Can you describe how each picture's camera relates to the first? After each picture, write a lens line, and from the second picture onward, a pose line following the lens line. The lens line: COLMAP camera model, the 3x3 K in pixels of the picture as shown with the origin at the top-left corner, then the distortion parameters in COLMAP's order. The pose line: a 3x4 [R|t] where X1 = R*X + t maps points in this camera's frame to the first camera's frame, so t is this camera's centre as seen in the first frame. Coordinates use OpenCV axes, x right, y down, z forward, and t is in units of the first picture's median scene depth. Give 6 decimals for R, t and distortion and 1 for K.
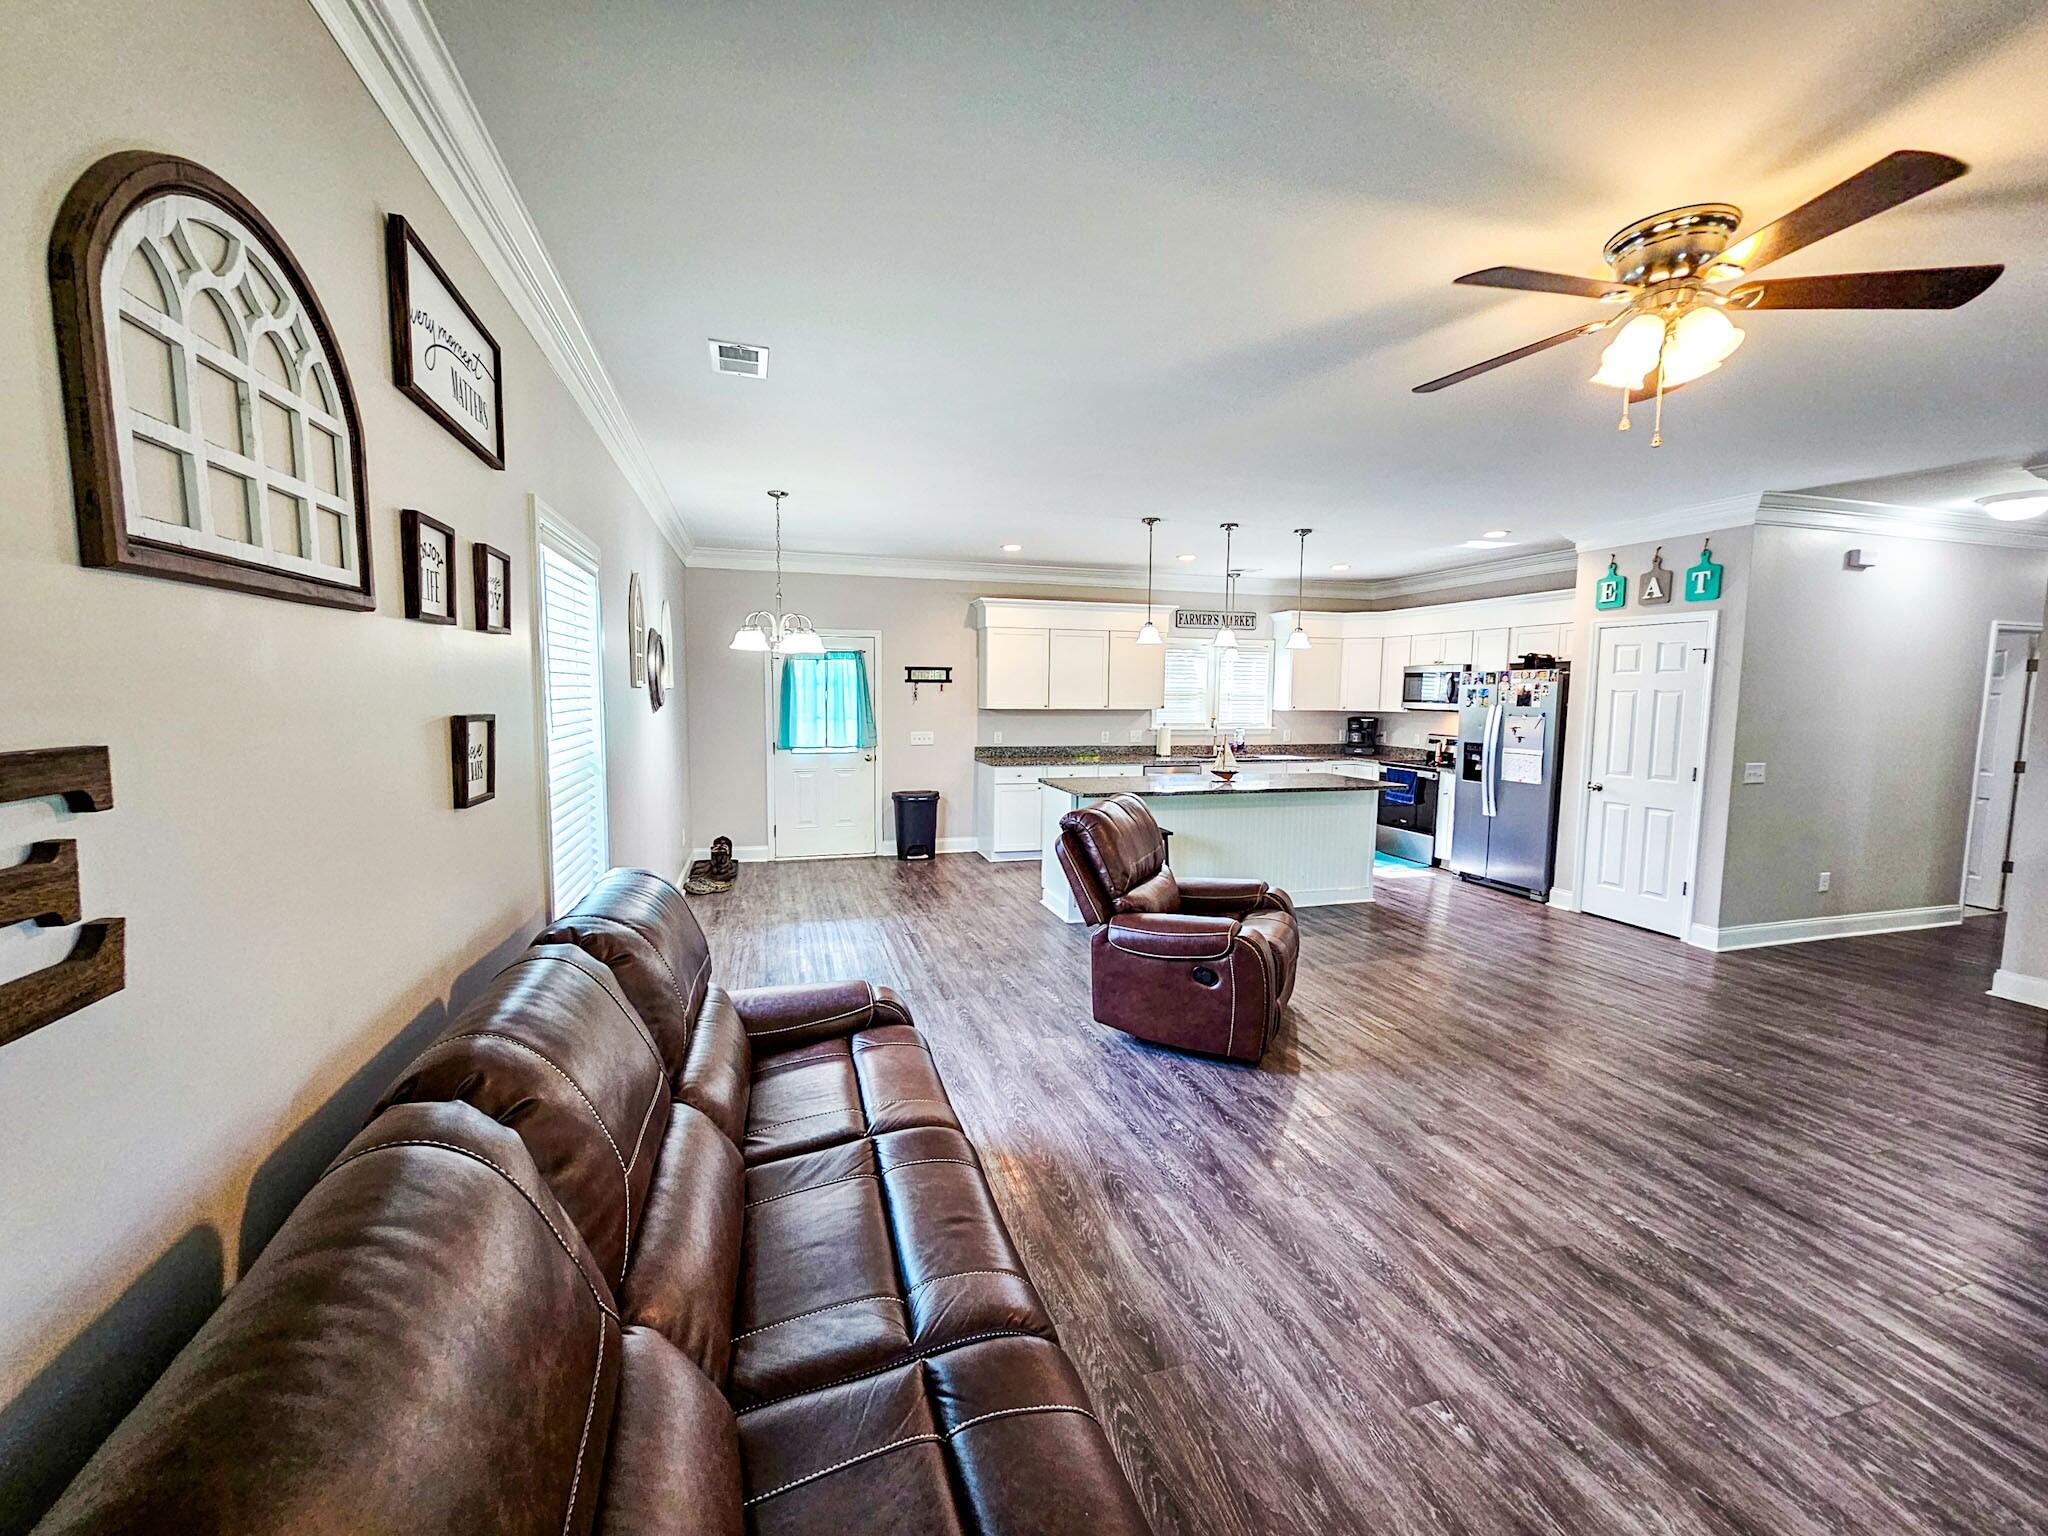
lens RADIAL K [[842.5, 0, 1018.7], [0, 842.5, 768.5], [0, 0, 1]] dist [-0.000800, 0.000026]
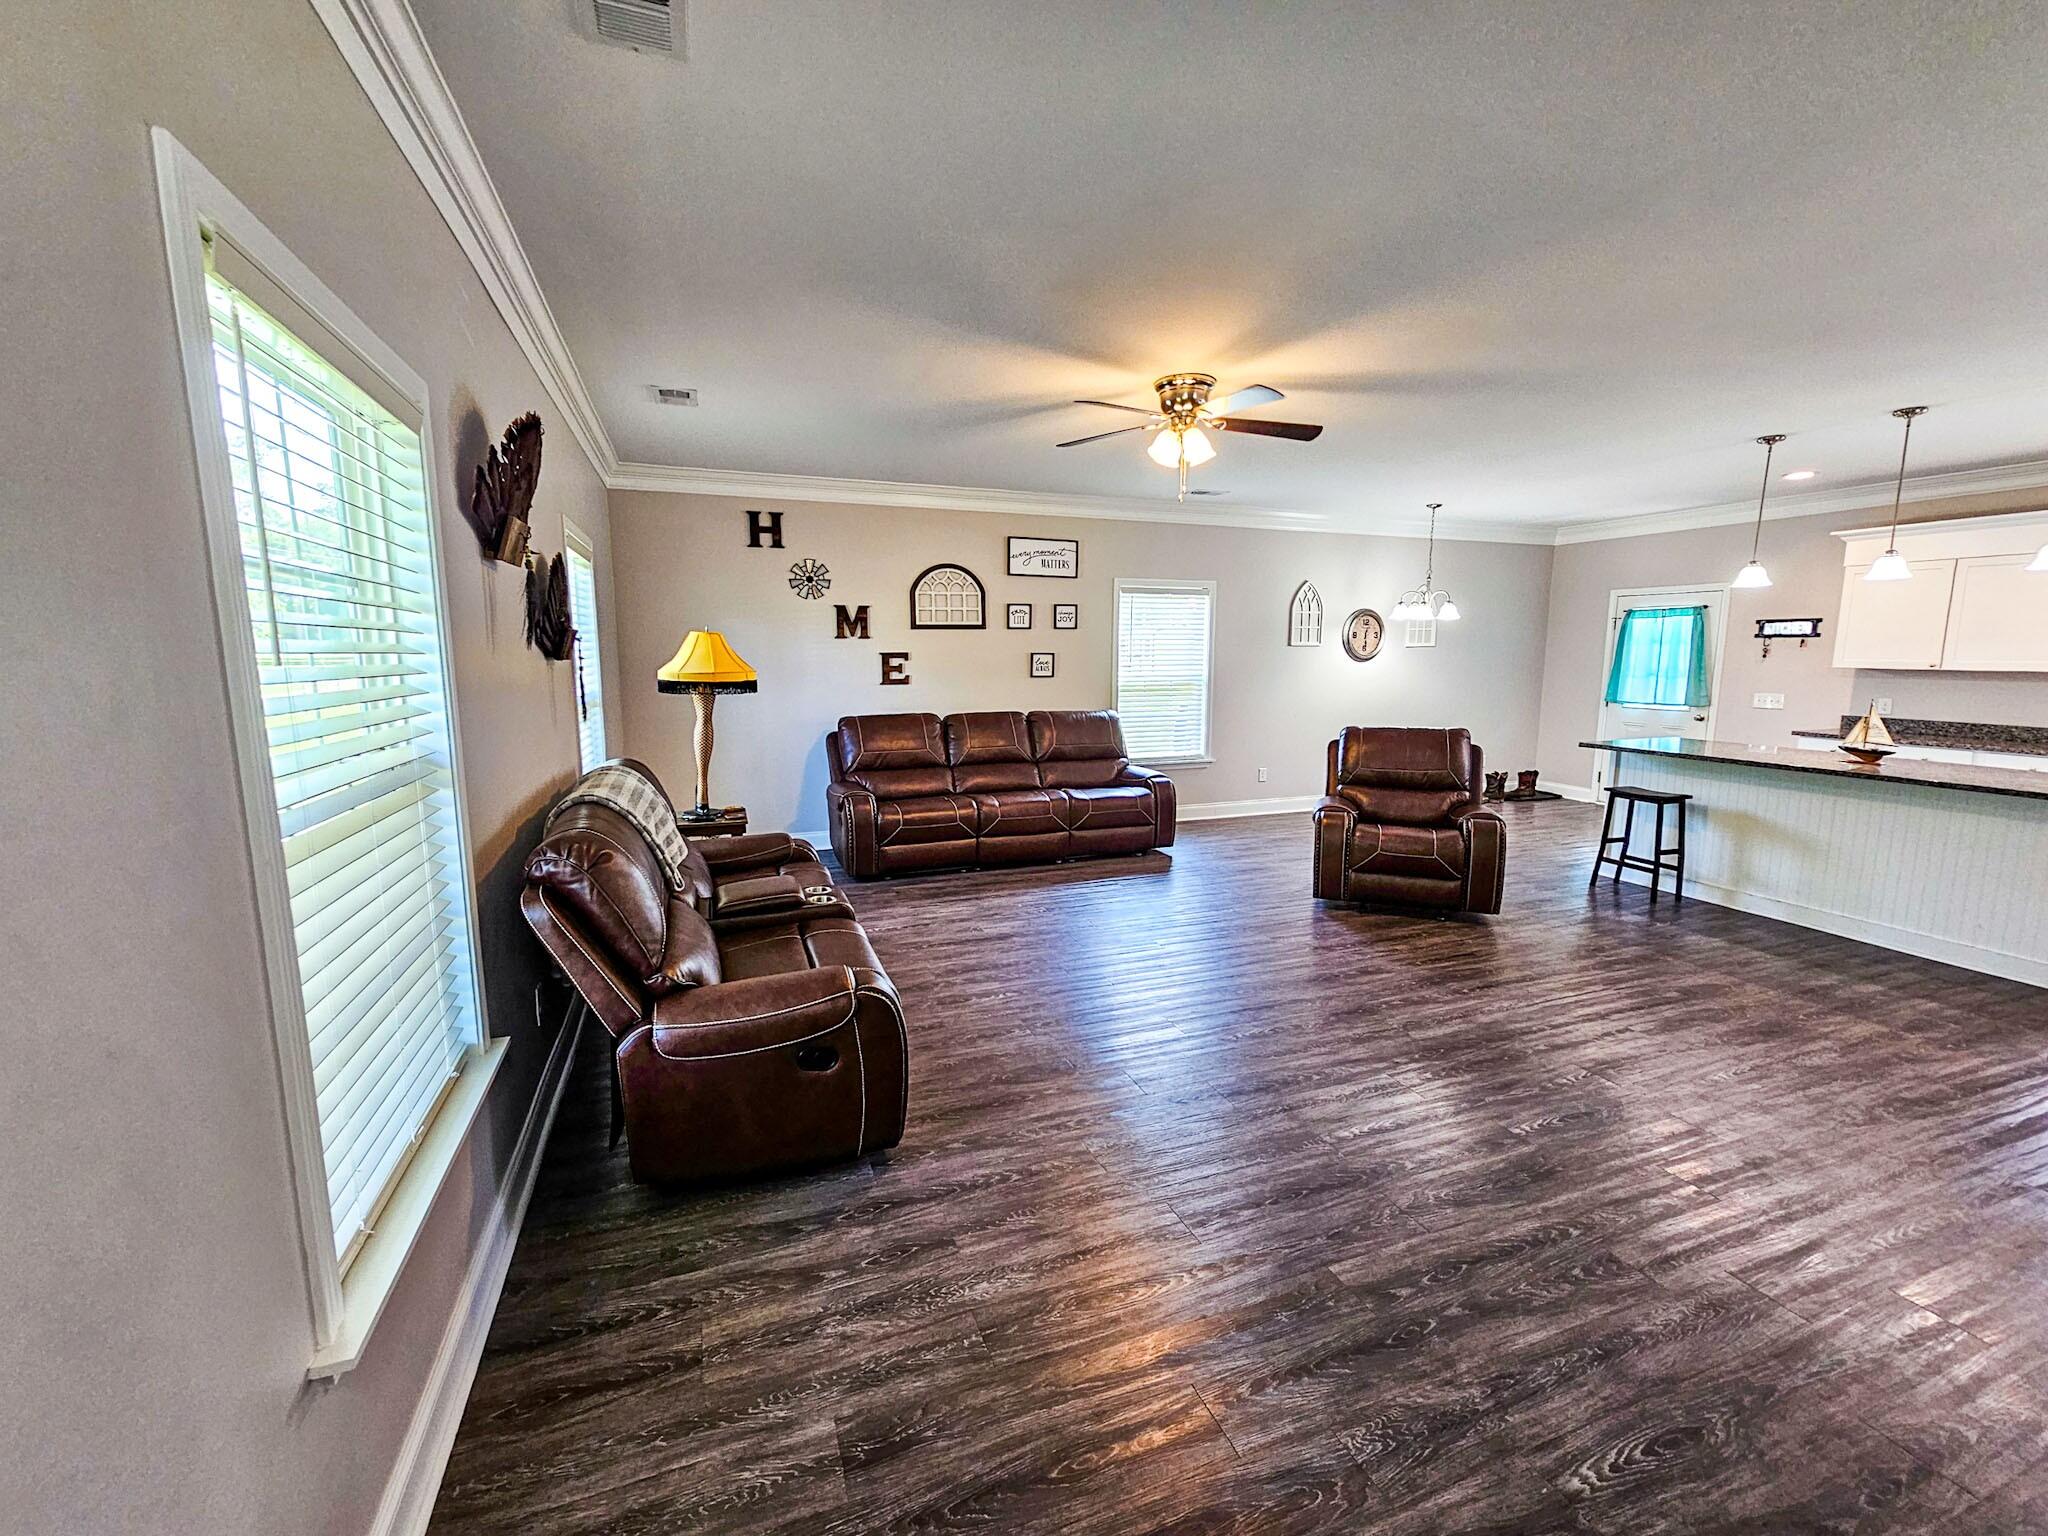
lens RADIAL K [[842.5, 0, 1018.7], [0, 842.5, 768.5], [0, 0, 1]] dist [-0.000800, 0.000026]
pose [[0.060014, 0.128460, -0.989897, 0.978051], [-0.092407, 0.988141, 0.122630, -0.001918], [0.993911, 0.084114, 0.071172, 0.218132]]
